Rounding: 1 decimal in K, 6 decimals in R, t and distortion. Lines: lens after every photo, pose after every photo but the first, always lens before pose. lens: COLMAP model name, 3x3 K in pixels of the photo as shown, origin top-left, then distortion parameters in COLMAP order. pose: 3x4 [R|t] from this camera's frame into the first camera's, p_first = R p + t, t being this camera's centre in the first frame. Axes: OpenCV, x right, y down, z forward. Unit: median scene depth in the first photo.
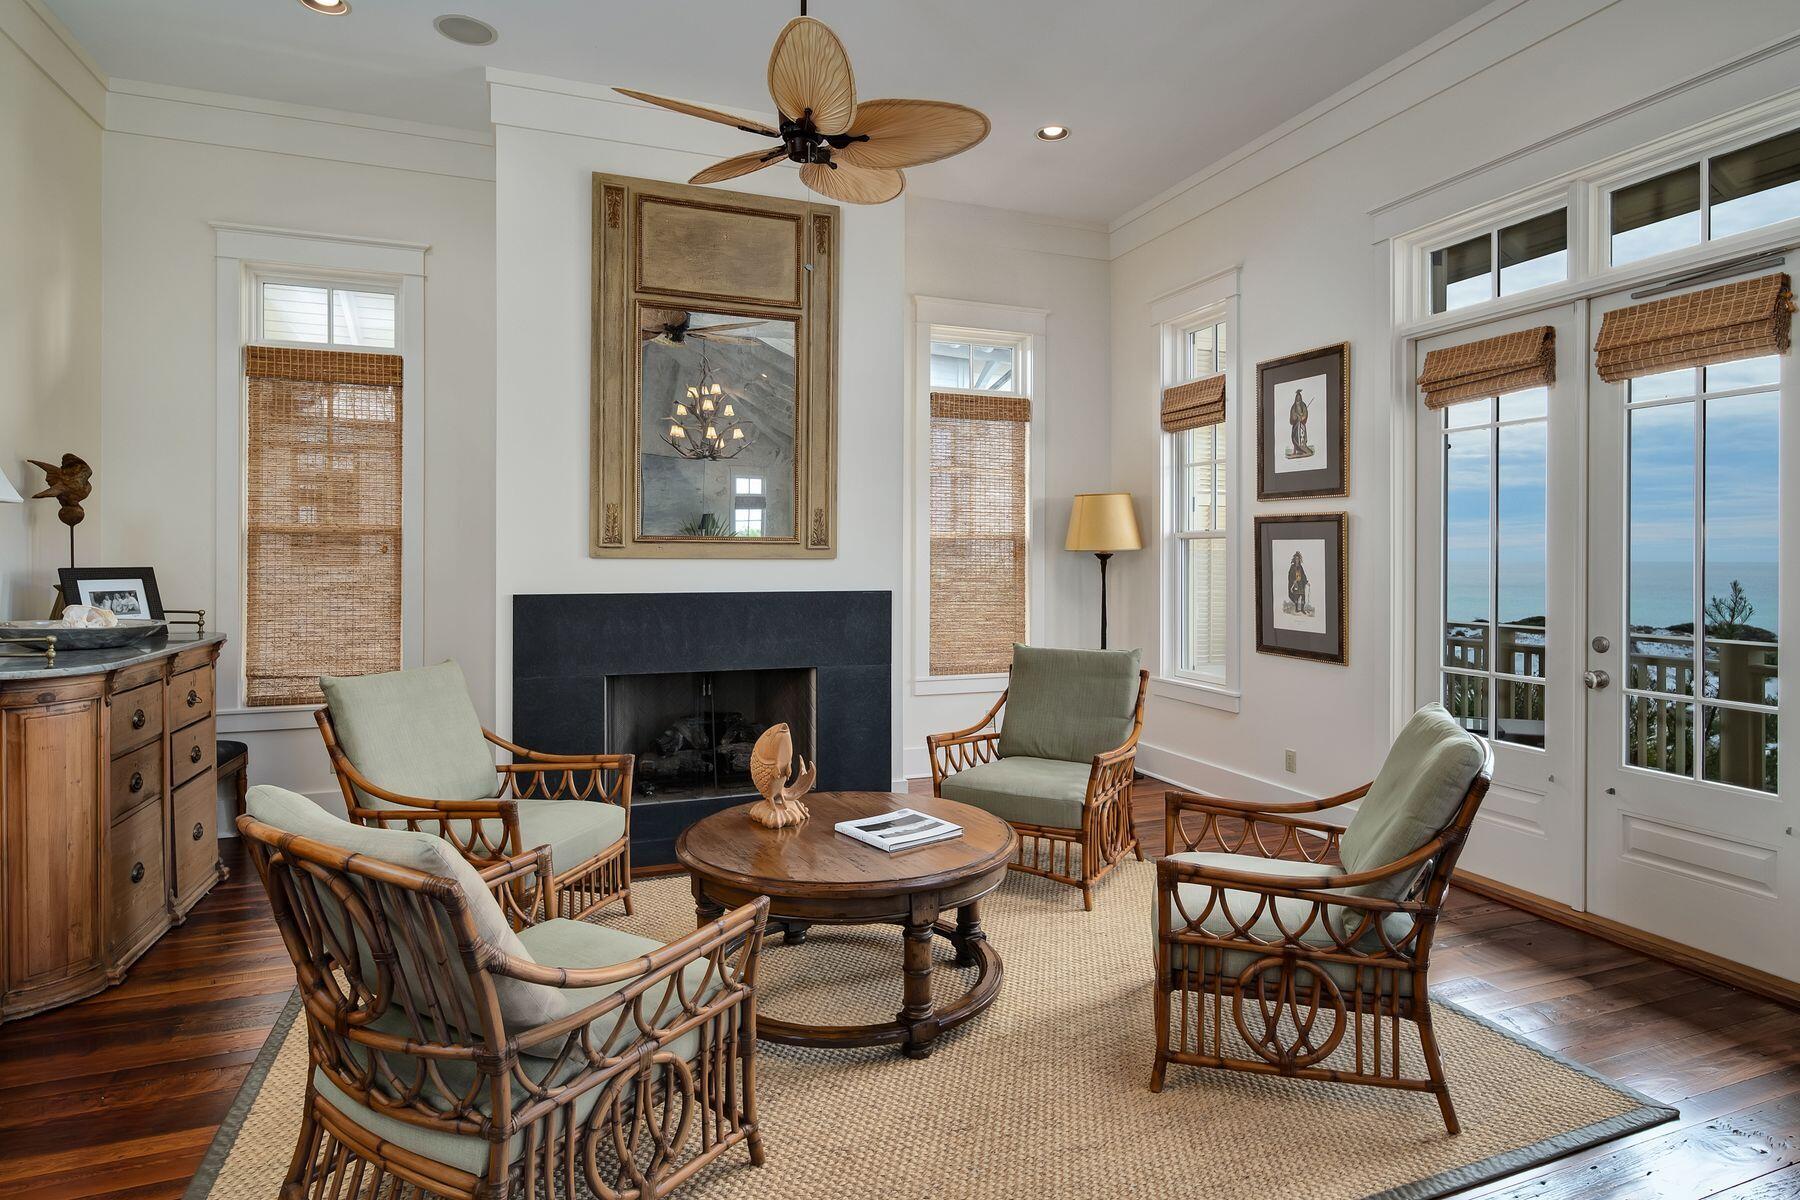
lens RADIAL K [[992.1, 0, 937.5], [0, 992.1, 548.9], [0, 0, 1]] dist [0.005697, 0.000372]
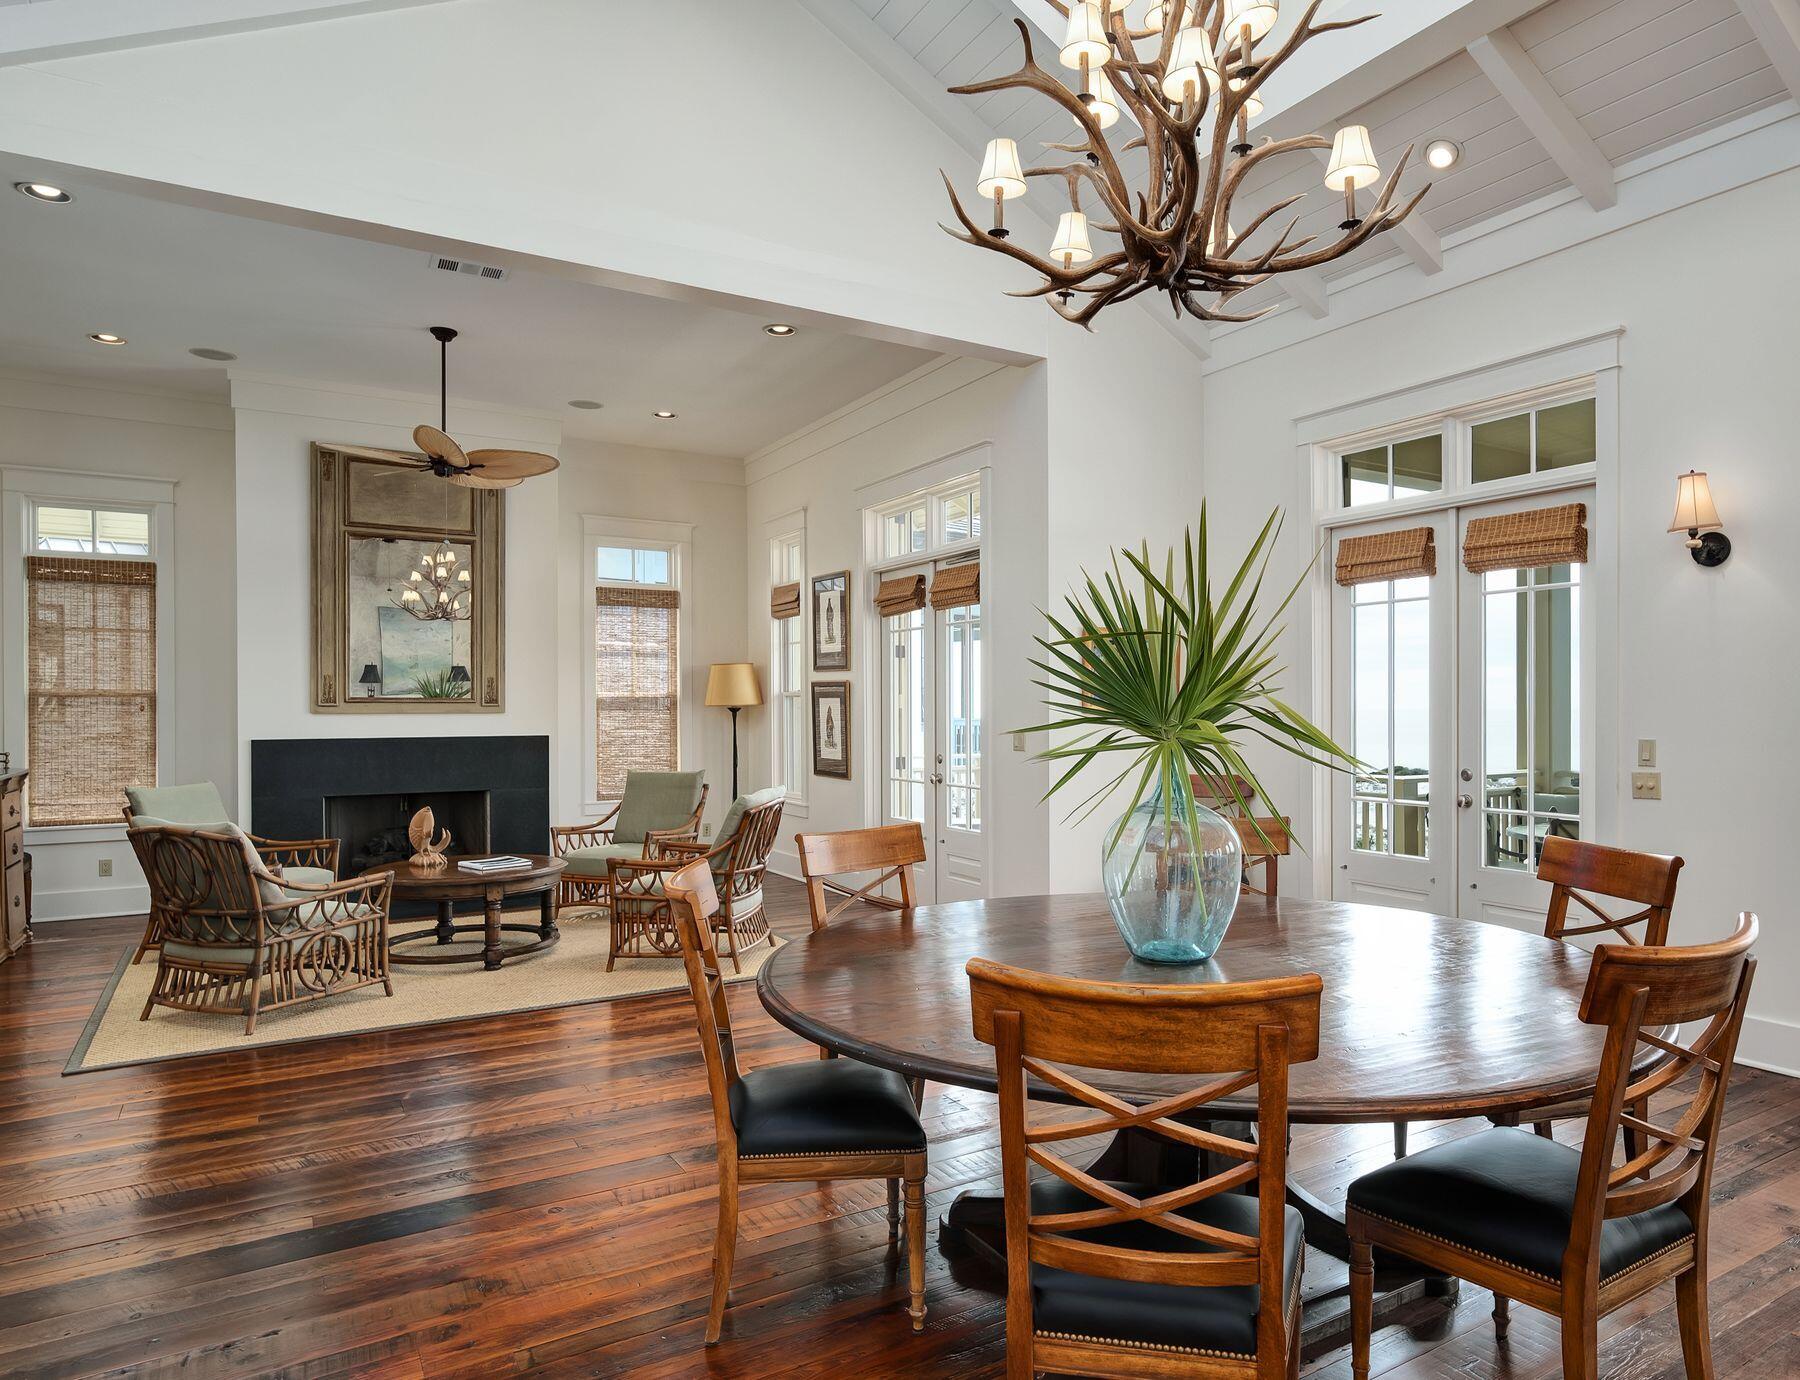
lens RADIAL K [[1136.5, 0, 1000.5], [0, 1136.5, 708.9], [0, 0, 1]] dist [-0.002058, 0.007452]
pose [[0.981725, -0.006052, 0.190210, 0.303019], [0.004552, 0.999955, 0.008321, -0.006548], [-0.190252, -0.007303, 0.981708, -0.769596]]
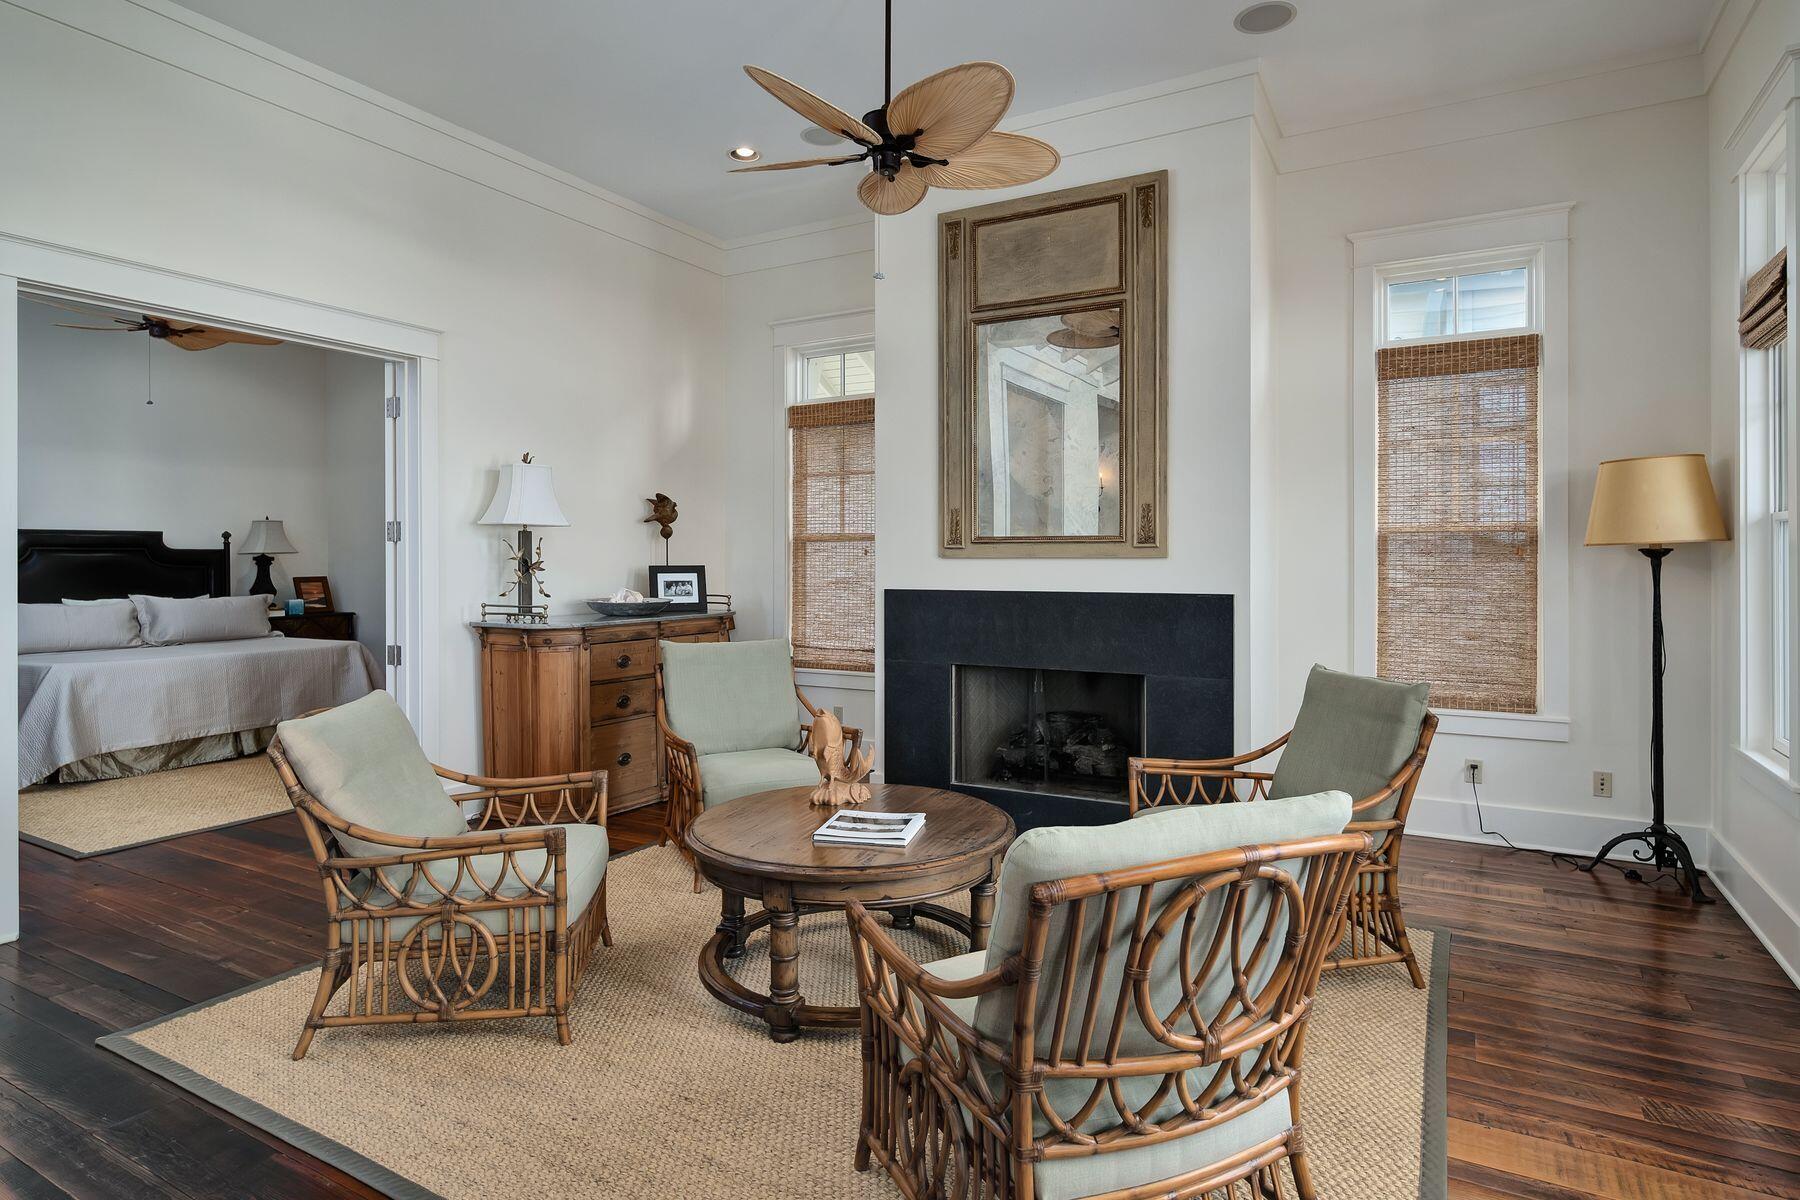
lens RADIAL K [[992.1, 0, 903.6], [0, 992.1, 556.7], [0, 0, 1]] dist [0.005697, 0.000372]
pose [[0.623696, -0.006627, -0.781639, 0.492760], [0.008554, 0.999962, -0.001652, 0.008751], [0.781620, -0.005656, 0.623729, 0.263015]]
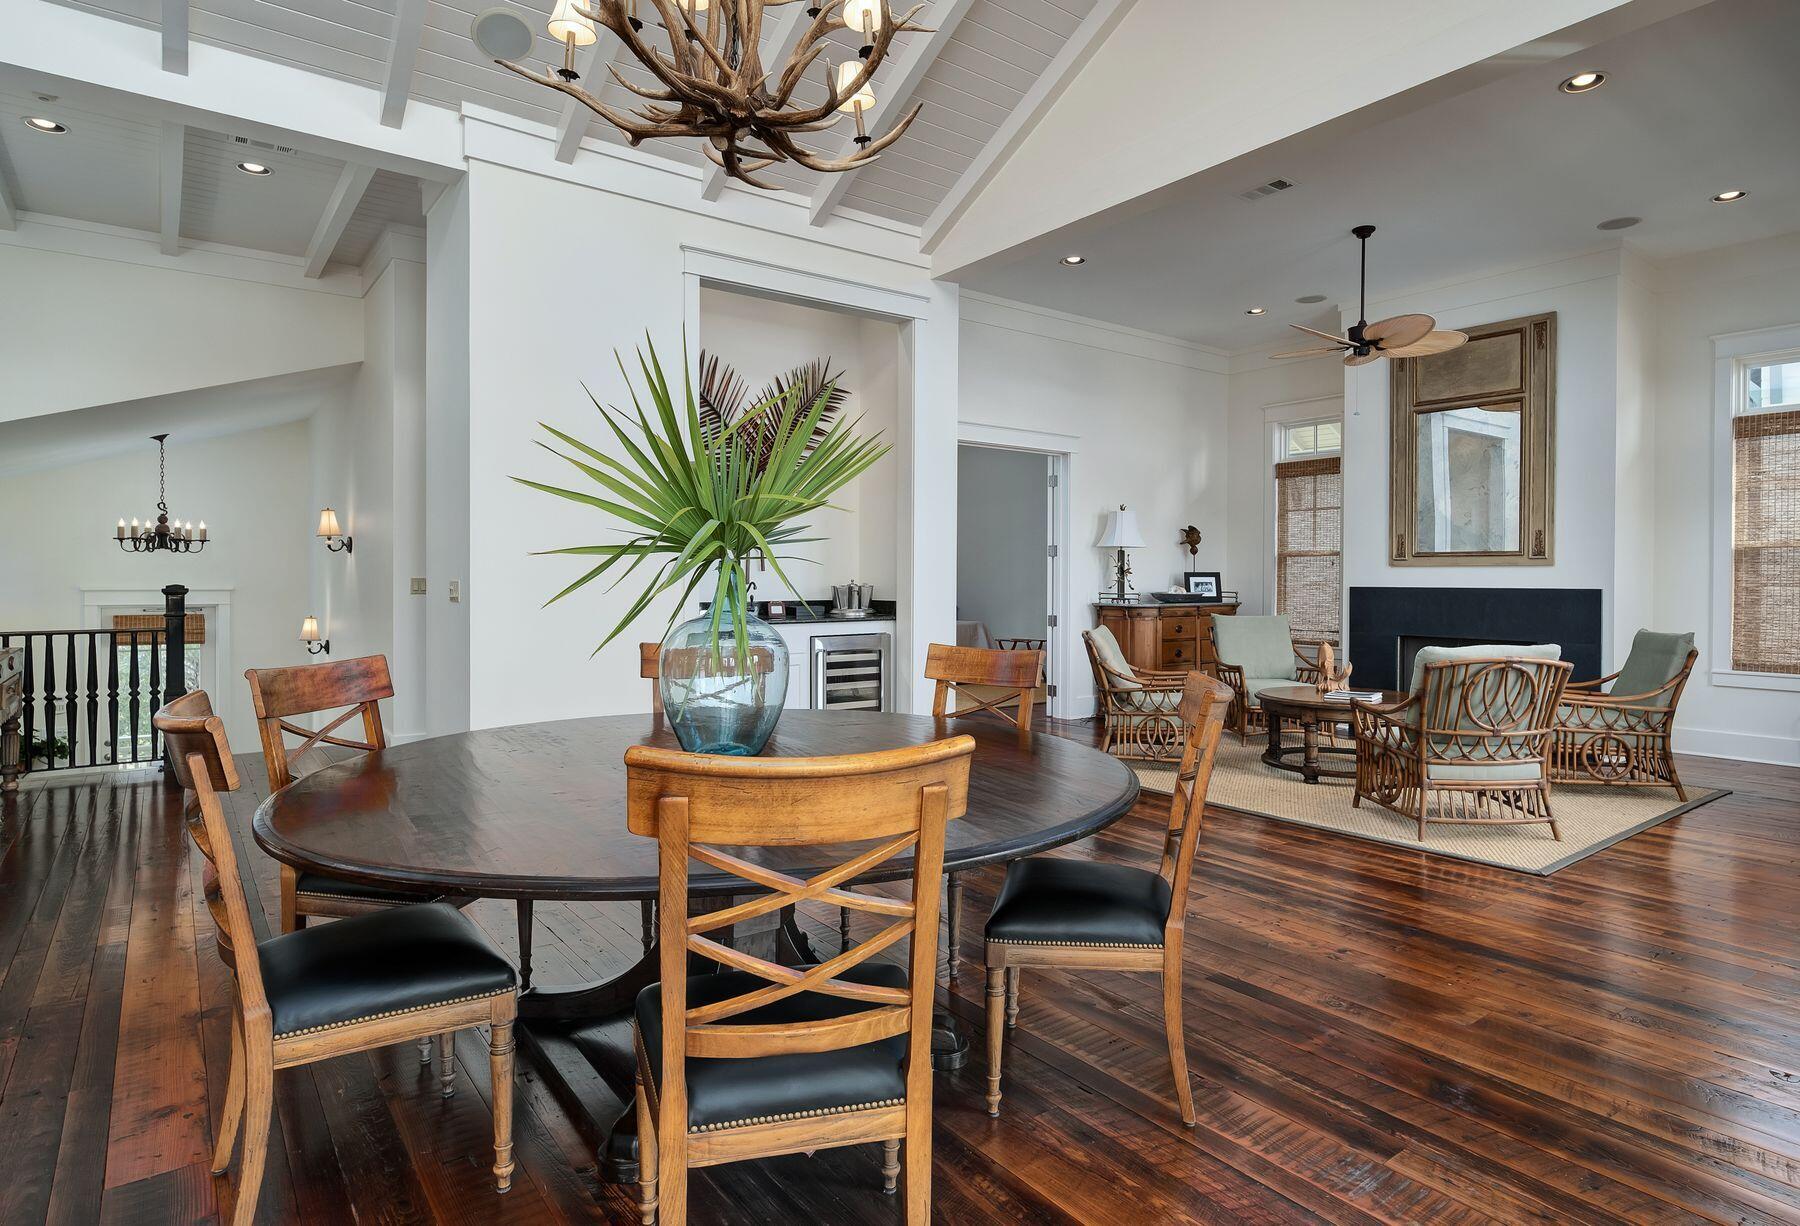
lens RADIAL K [[1005.3, 0, 928.9], [0, 1005.3, 583.2], [0, 0, 1]] dist [0.001726, 0.001158]
pose [[0.280899, 0.002706, -0.959734, 1.082256], [0.004120, 0.999983, 0.004025, 0.027412], [0.959729, -0.005084, 0.280883, -0.254644]]
